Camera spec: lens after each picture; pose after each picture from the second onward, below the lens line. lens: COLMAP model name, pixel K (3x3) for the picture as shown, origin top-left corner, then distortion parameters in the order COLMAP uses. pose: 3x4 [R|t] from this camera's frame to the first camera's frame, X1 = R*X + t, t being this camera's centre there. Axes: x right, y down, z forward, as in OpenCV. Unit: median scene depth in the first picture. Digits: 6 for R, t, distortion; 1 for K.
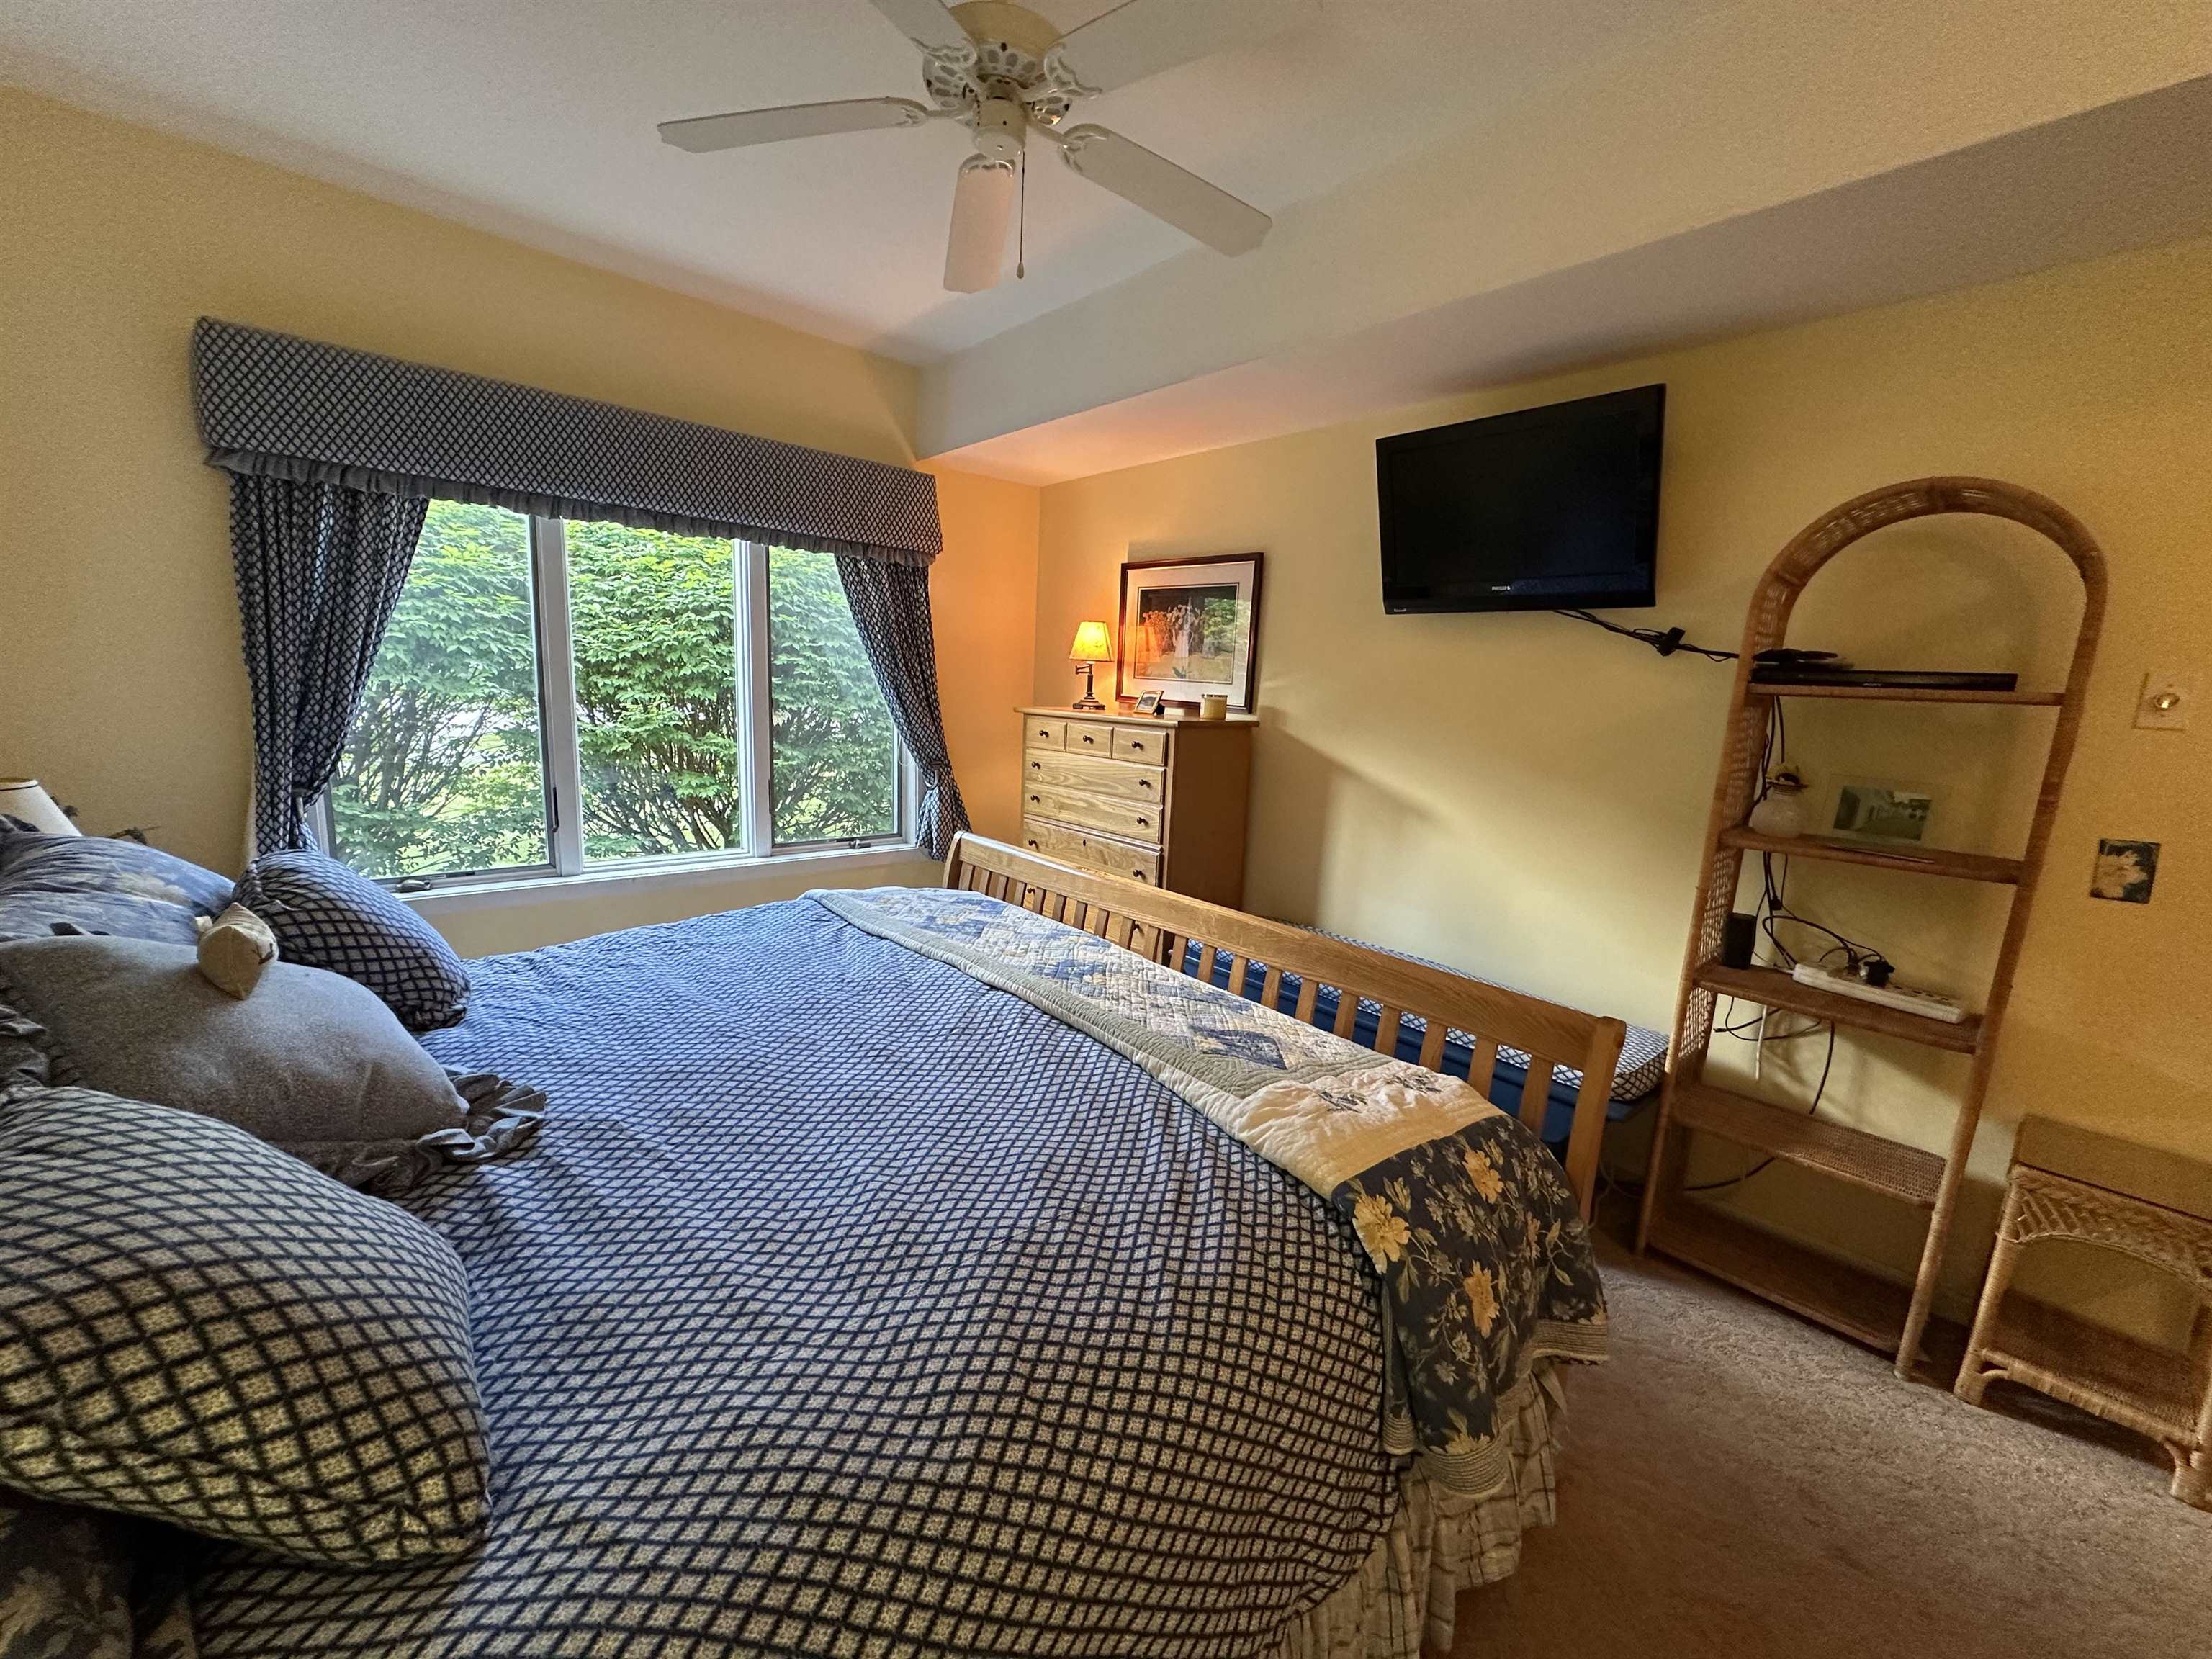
lens RADIAL K [[888.3, 0, 1101.2], [0, 888.3, 834.0], [0, 0, 1]] dist [0.001759, -0.000034]
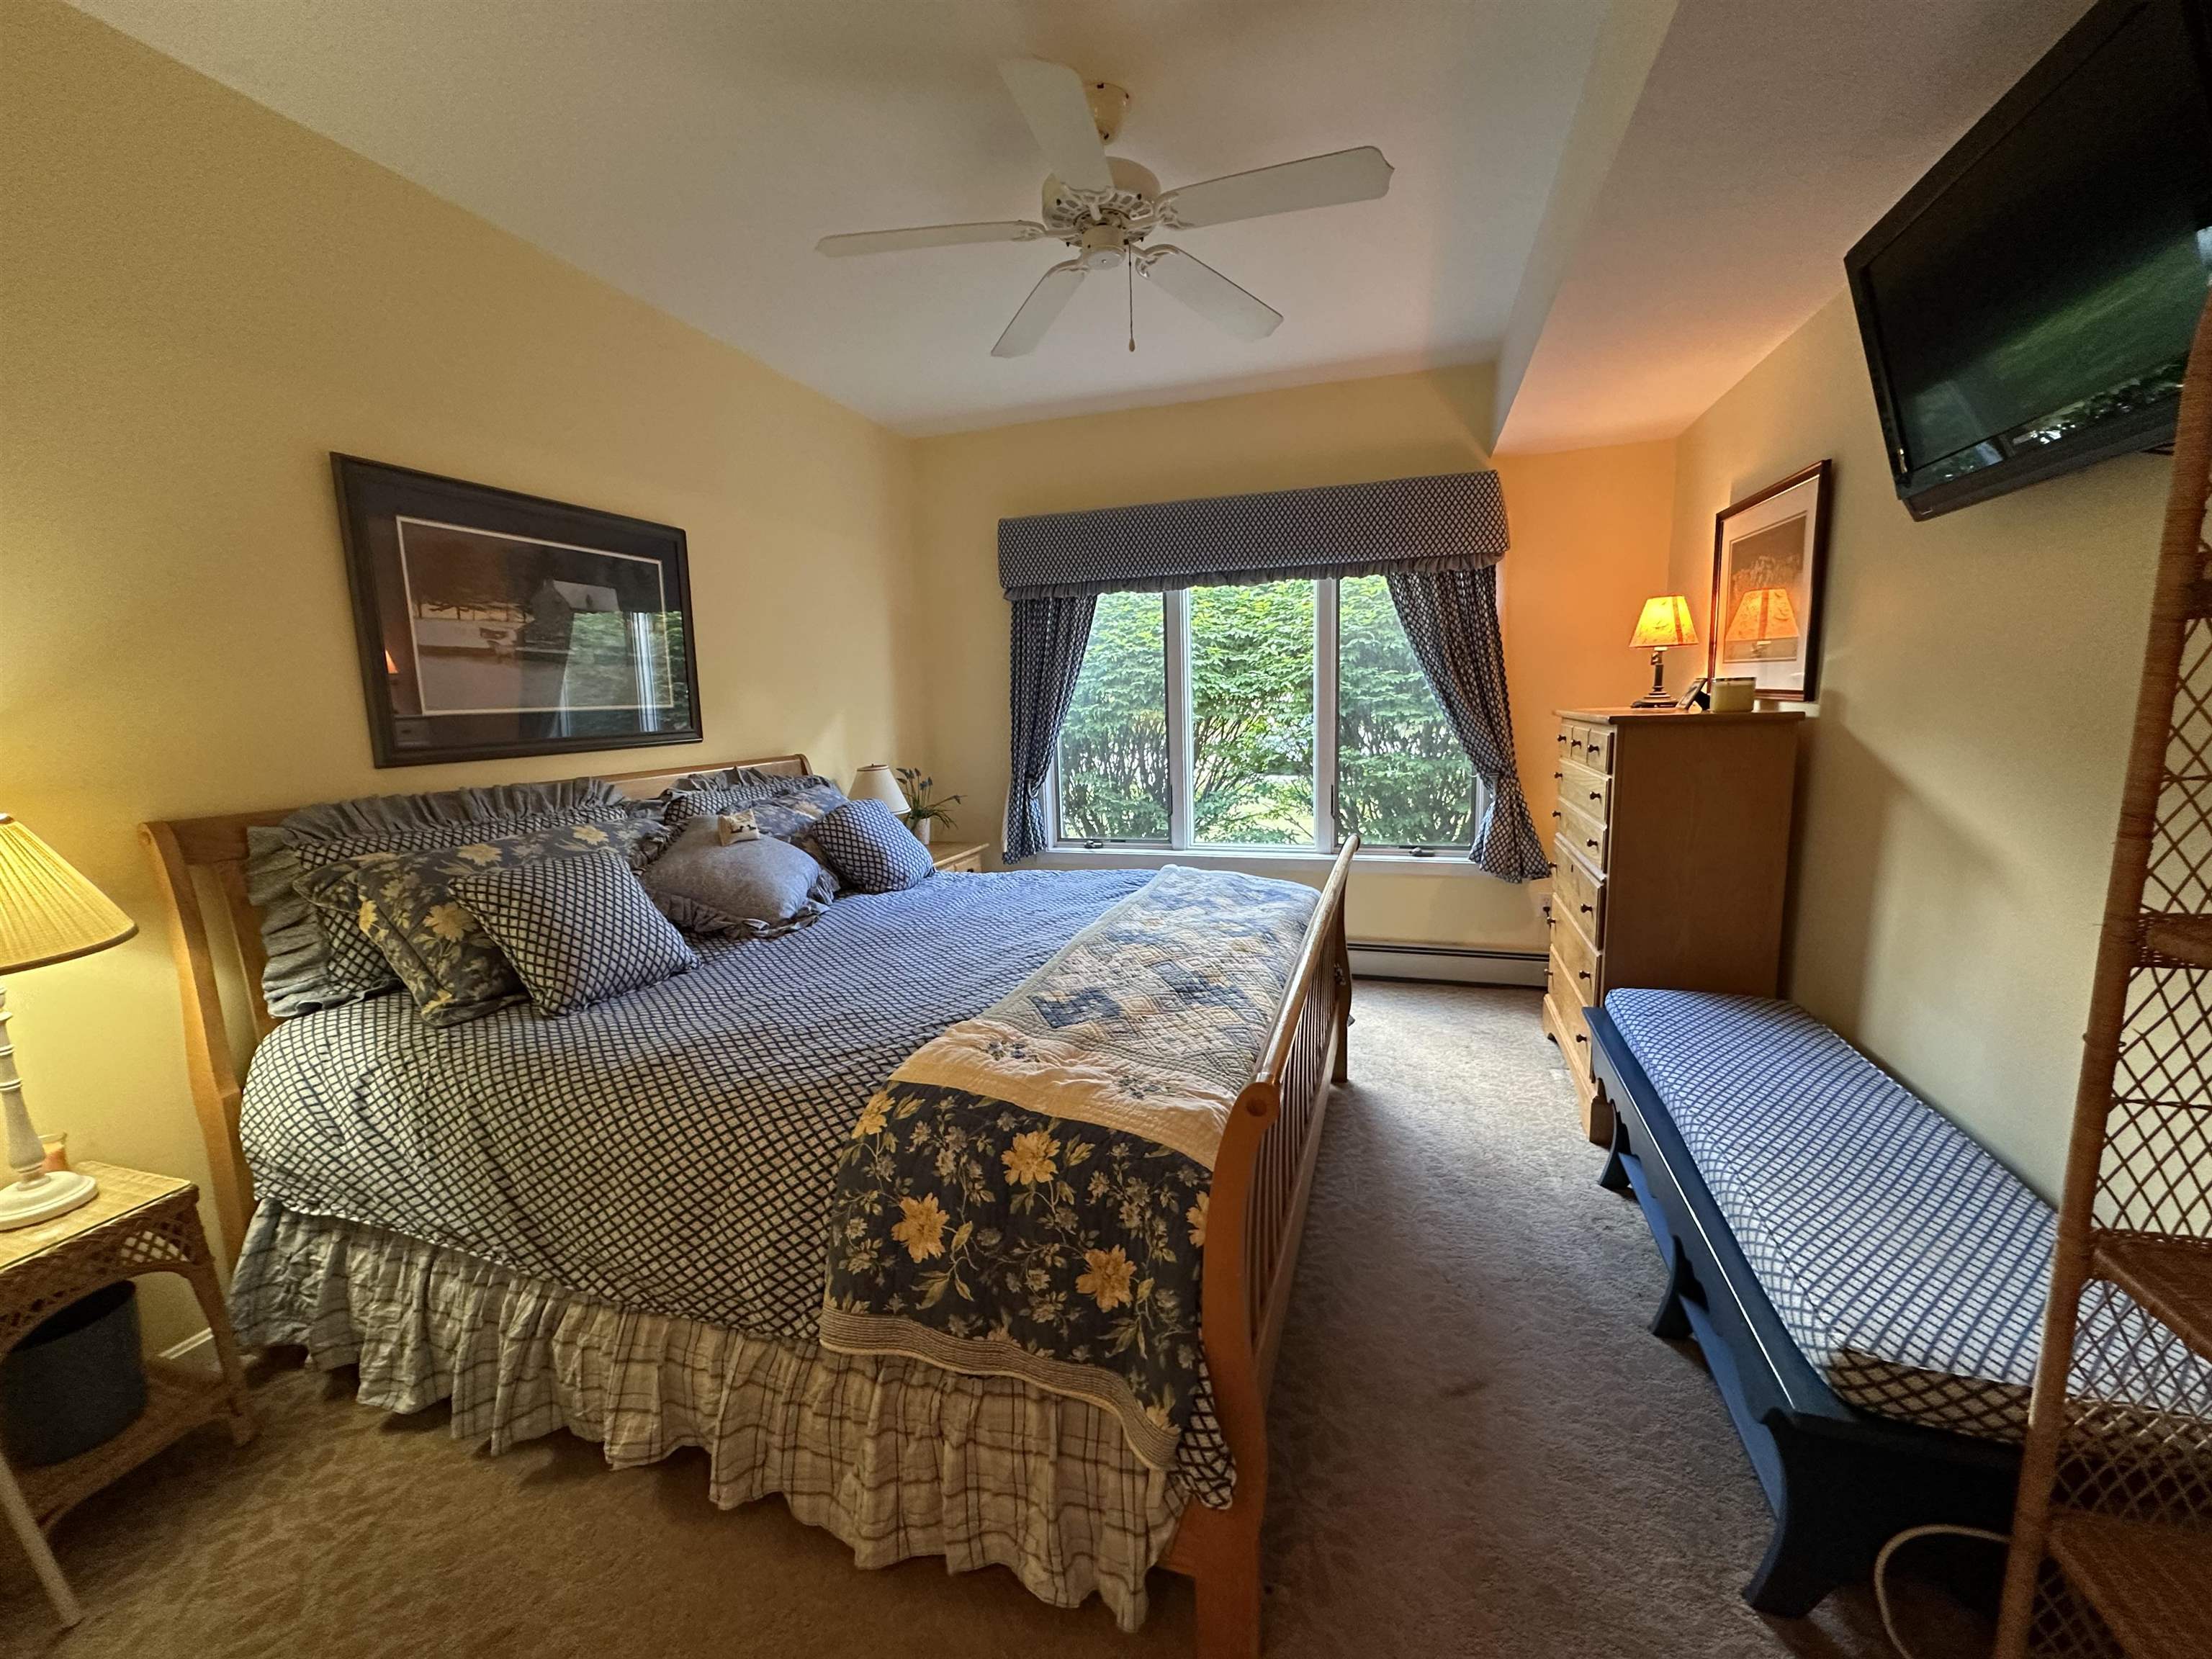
lens RADIAL K [[888.3, 0, 1112.2], [0, 888.3, 831.0], [0, 0, 1]] dist [0.001759, -0.000034]
pose [[0.498617, 0.069731, -0.864013, 0.504332], [-0.094564, 0.995186, 0.025745, -0.004803], [0.861649, 0.068868, 0.502811, 0.212764]]
